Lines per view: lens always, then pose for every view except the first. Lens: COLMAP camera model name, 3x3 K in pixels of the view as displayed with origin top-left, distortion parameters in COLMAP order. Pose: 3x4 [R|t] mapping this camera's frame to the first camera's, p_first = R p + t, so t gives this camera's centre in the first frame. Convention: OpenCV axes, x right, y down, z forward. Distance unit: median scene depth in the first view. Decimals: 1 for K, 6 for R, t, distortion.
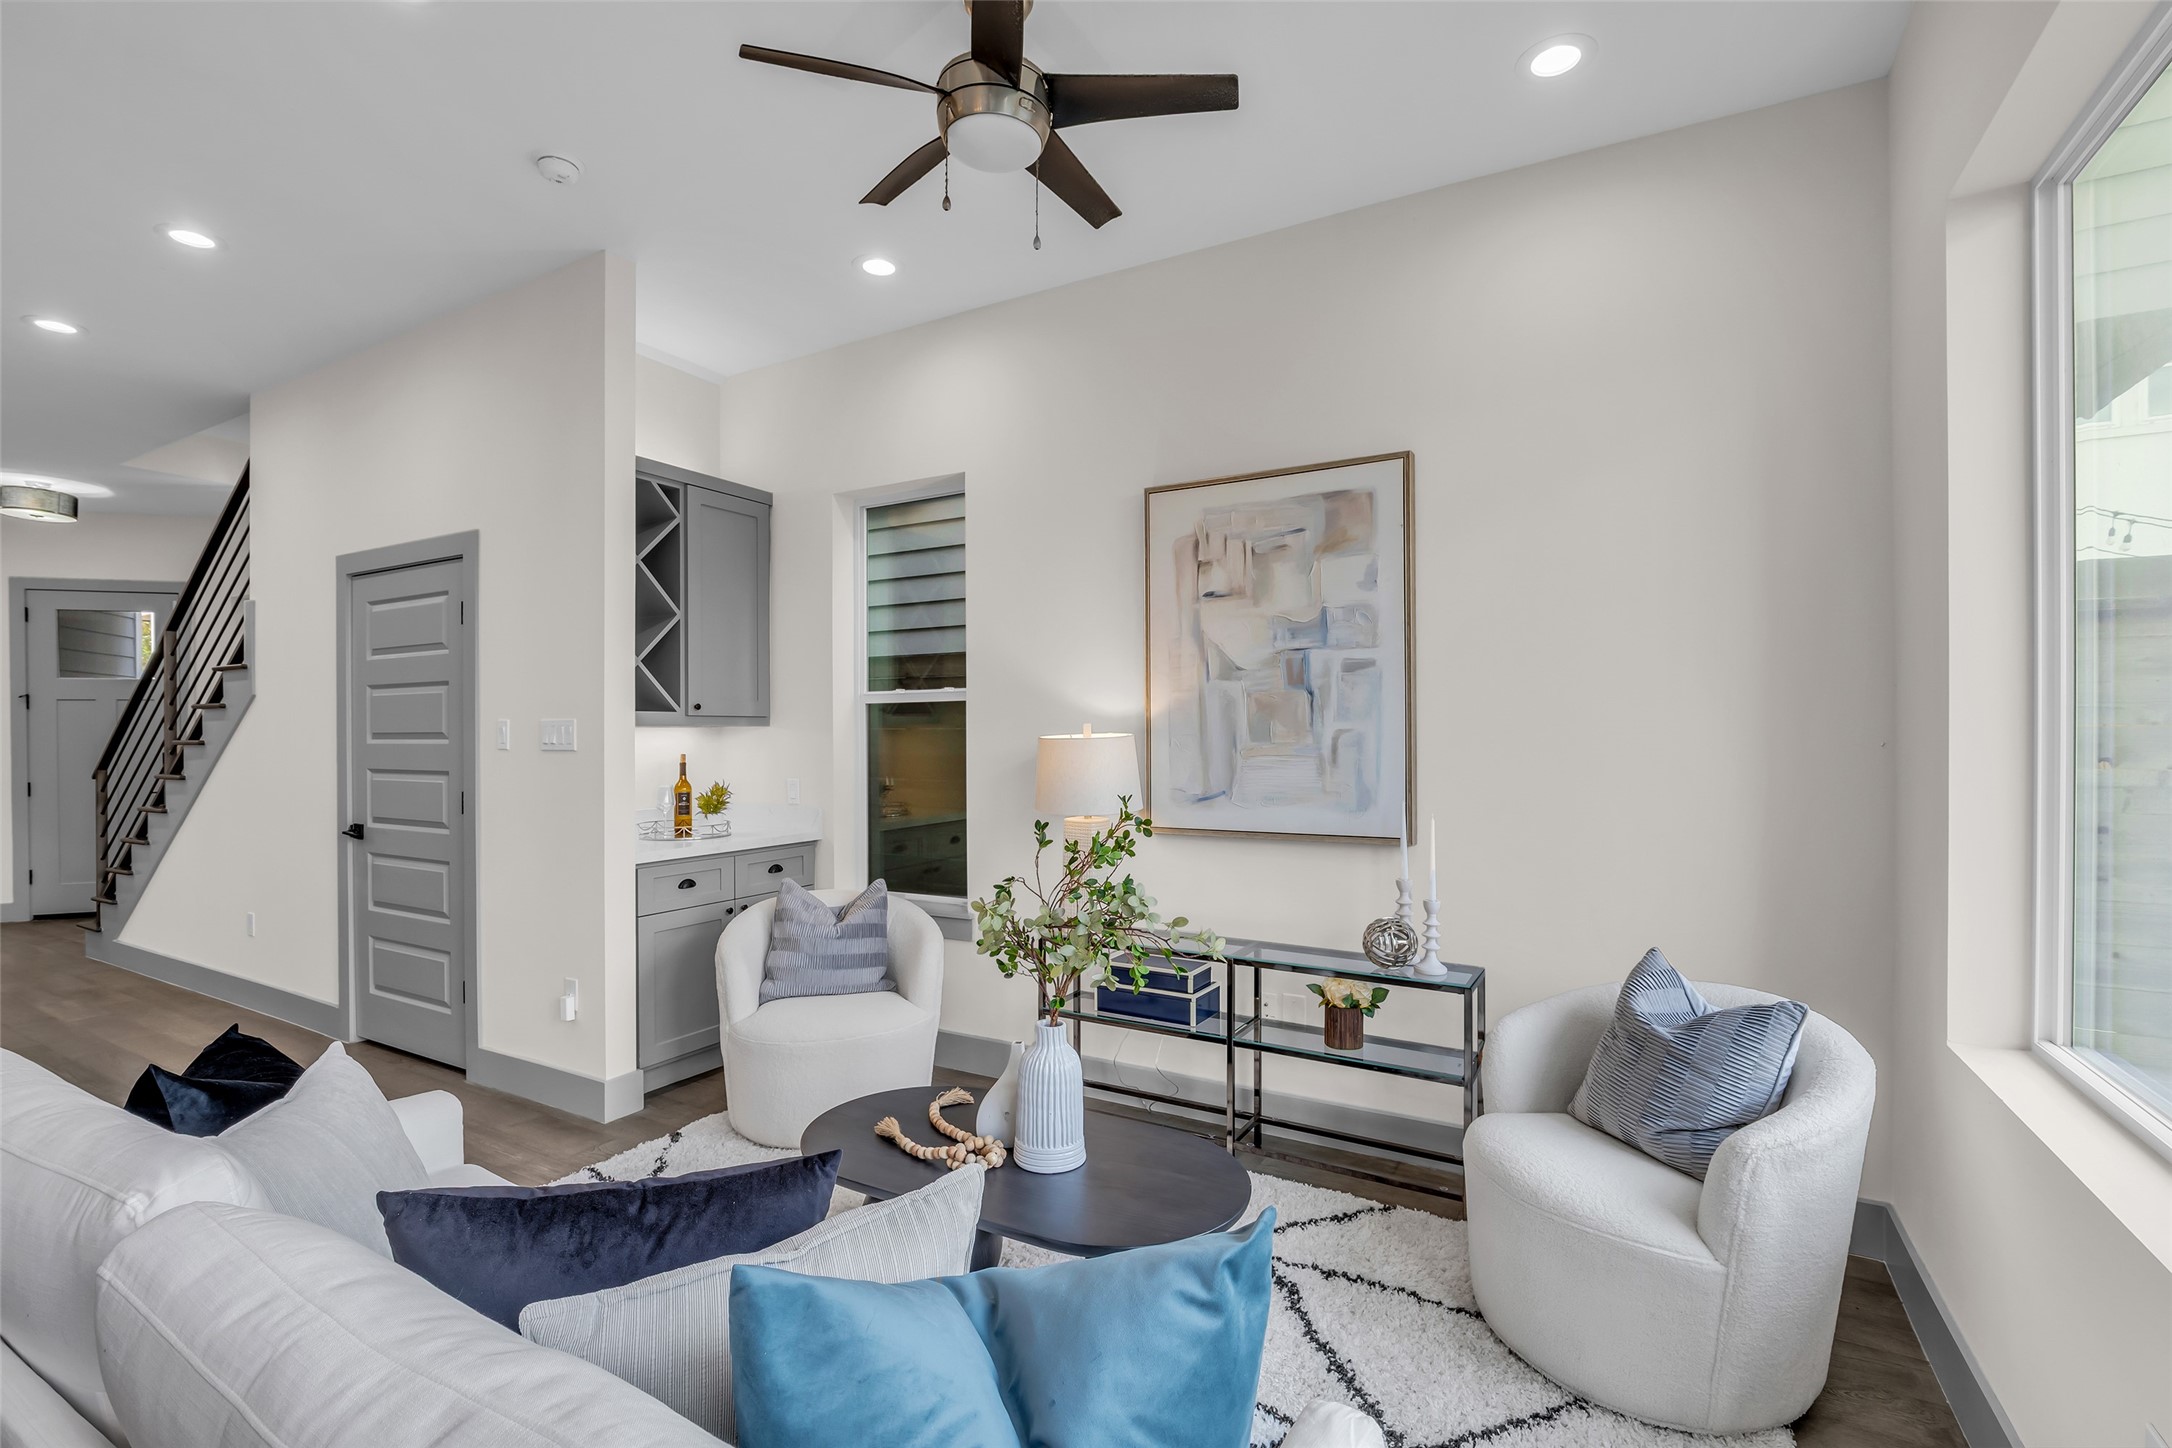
lens RADIAL K [[990.9, 0, 1033.3], [0, 990.9, 727.7], [0, 0, 1]] dist [-0.023280, 0.007262]
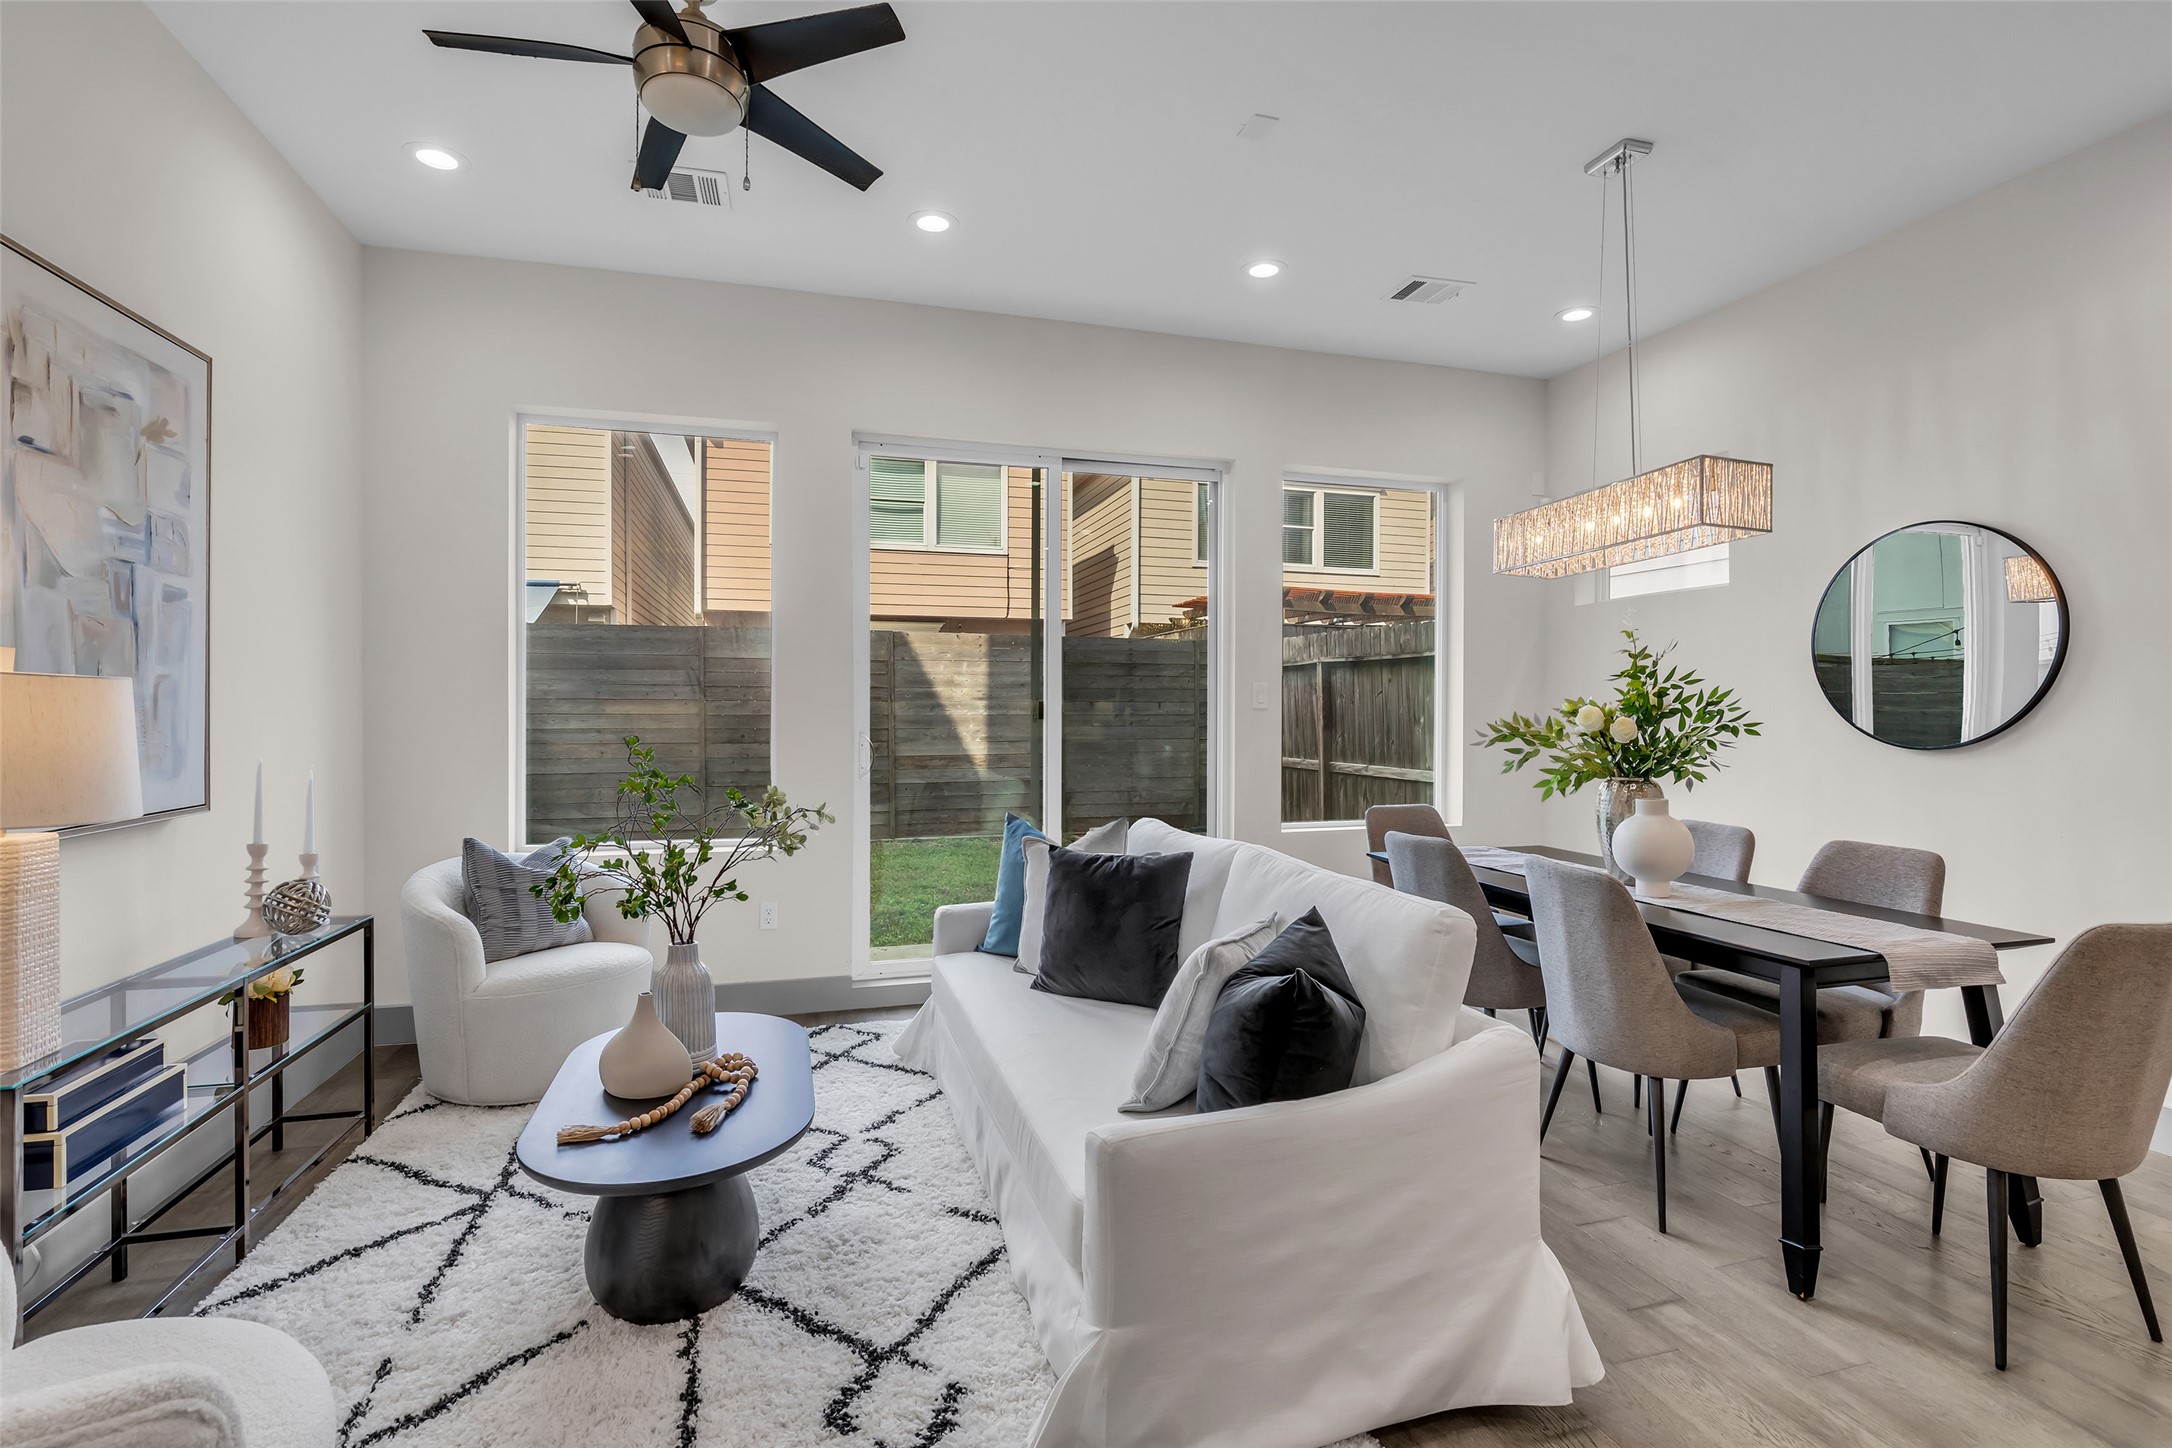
lens RADIAL K [[990.9, 0, 1065.3], [0, 990.9, 720.3], [0, 0, 1]] dist [-0.023280, 0.007262]
pose [[-0.728596, -0.010223, 0.684868, -0.725528], [-0.009794, 0.999942, 0.004507, 0.027005], [-0.684874, -0.003424, -0.728654, 1.060088]]
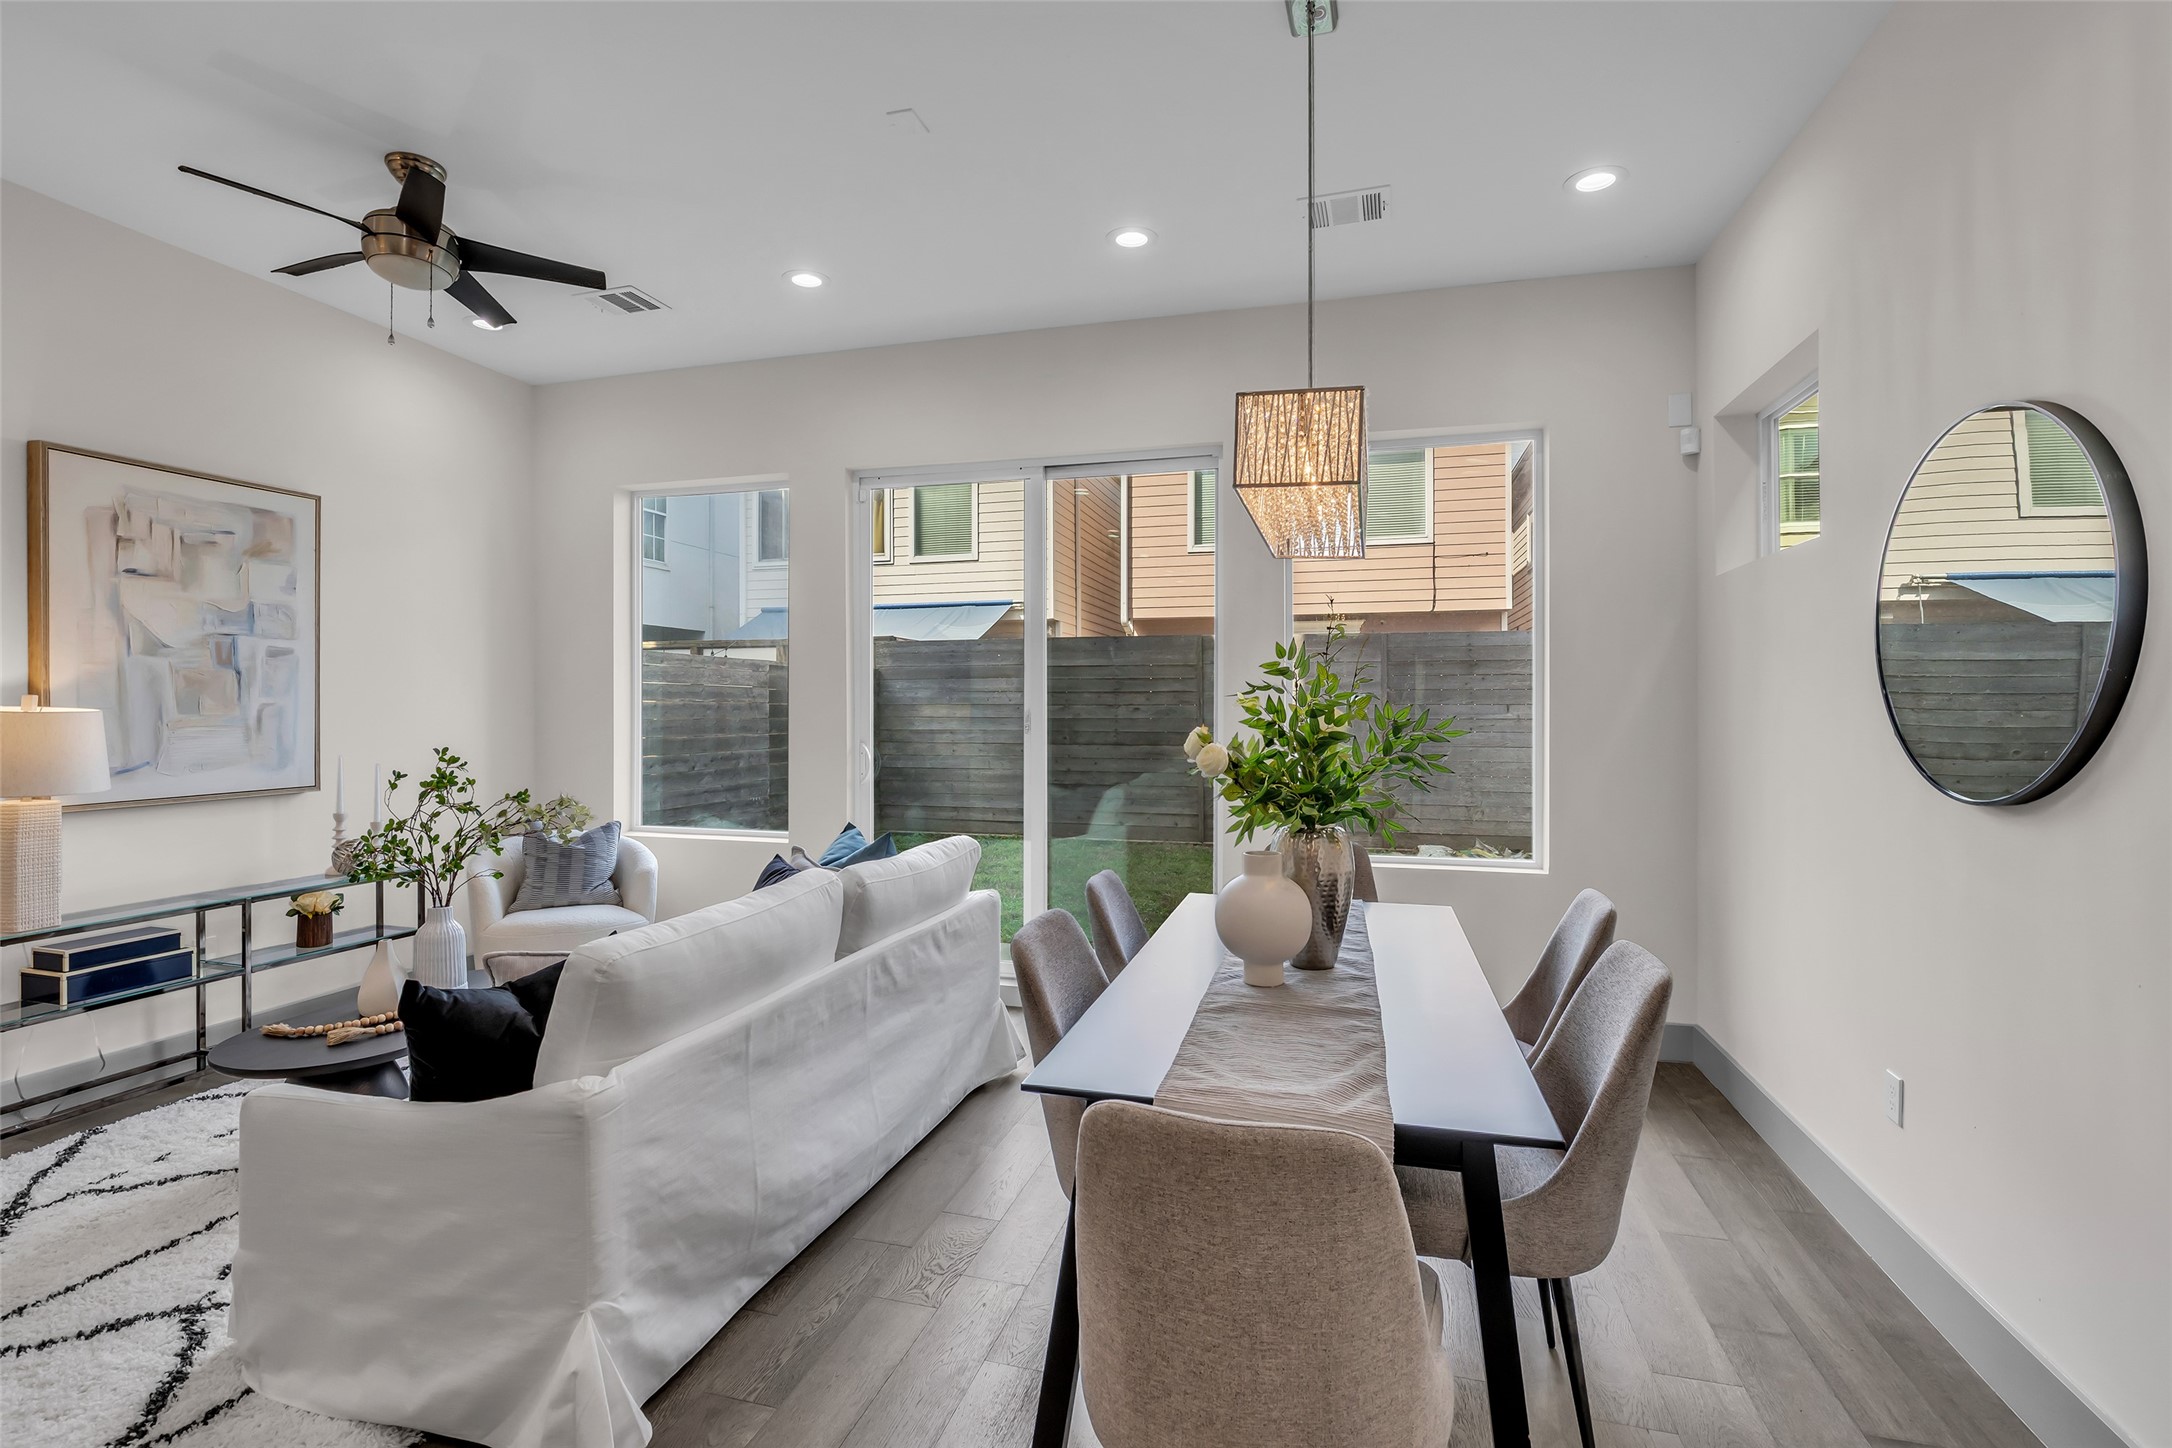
lens RADIAL K [[990.9, 0, 1083.3], [0, 990.9, 711.9], [0, 0, 1]] dist [-0.023280, 0.007262]
pose [[-0.263891, -0.005727, 0.964536, -1.123296], [-0.008671, 0.999956, 0.003565, -0.000828], [-0.964514, -0.007423, -0.263929, 0.333349]]
